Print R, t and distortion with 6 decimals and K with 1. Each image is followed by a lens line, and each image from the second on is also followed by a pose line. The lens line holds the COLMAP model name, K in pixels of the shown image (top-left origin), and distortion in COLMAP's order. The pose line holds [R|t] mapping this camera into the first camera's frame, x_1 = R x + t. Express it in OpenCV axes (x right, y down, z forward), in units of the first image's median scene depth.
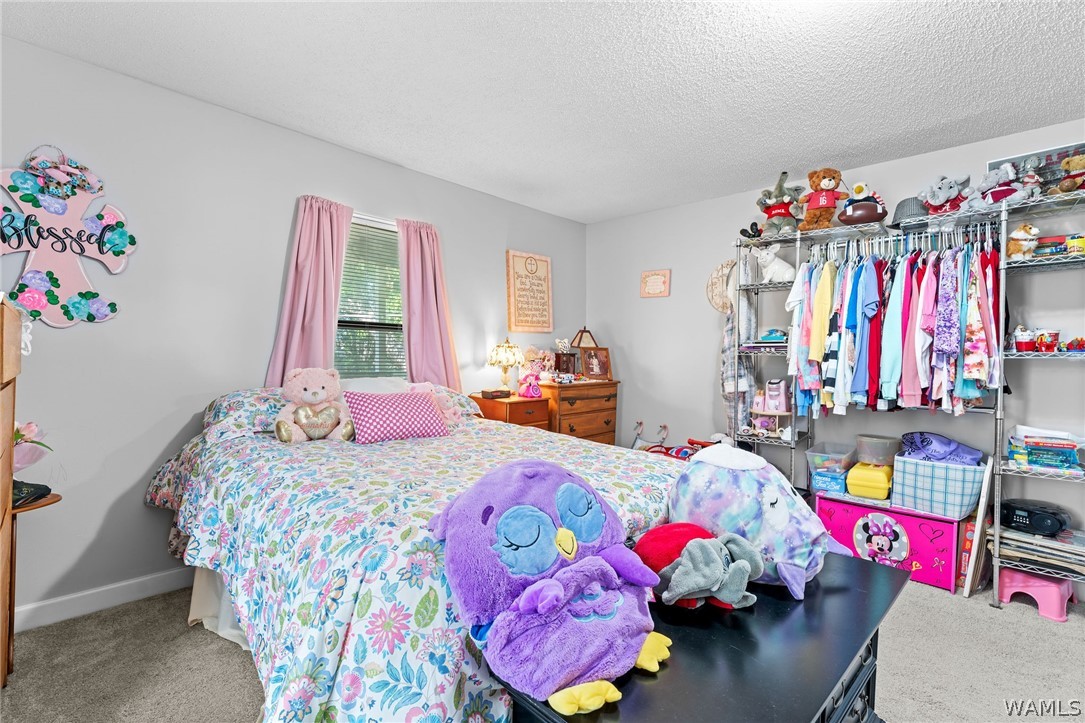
lens RADIAL K [[493.6, 0, 542.5], [0, 493.6, 361.5], [0, 0, 1]] dist [-0.001886, -0.000289]
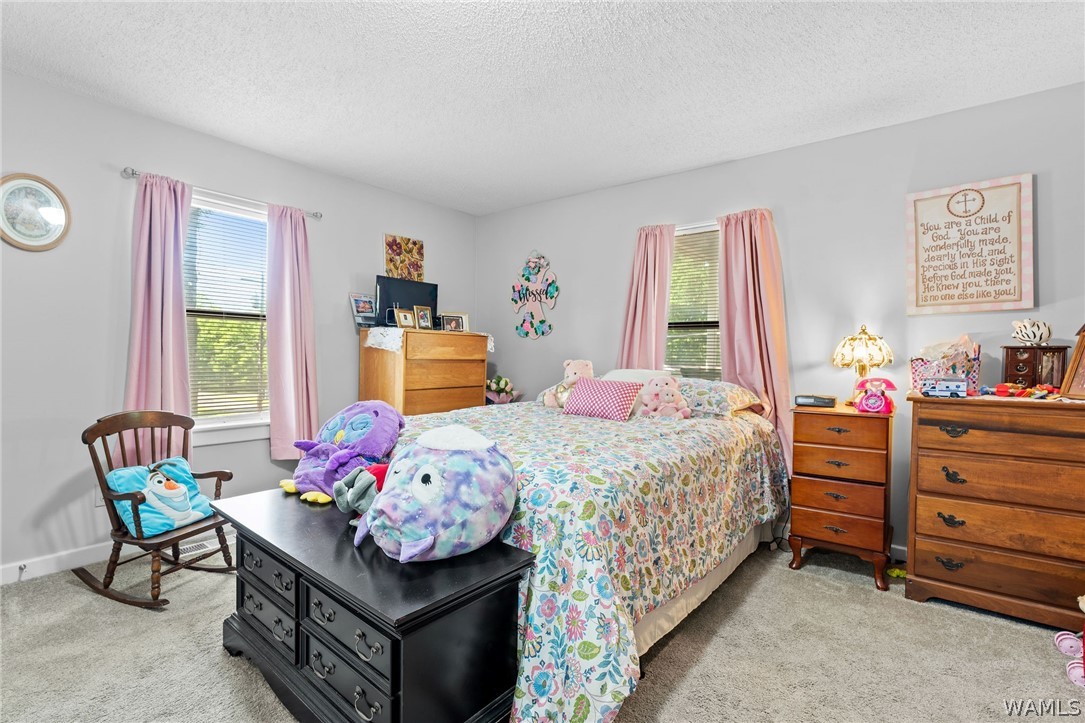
lens RADIAL K [[493.6, 0, 542.5], [0, 493.6, 361.5], [0, 0, 1]] dist [-0.001886, -0.000289]
pose [[0.095932, -0.000936, -0.995387, 0.721848], [-0.024989, 0.999682, -0.003349, 0.020463], [0.995074, 0.025195, 0.095878, 0.582817]]
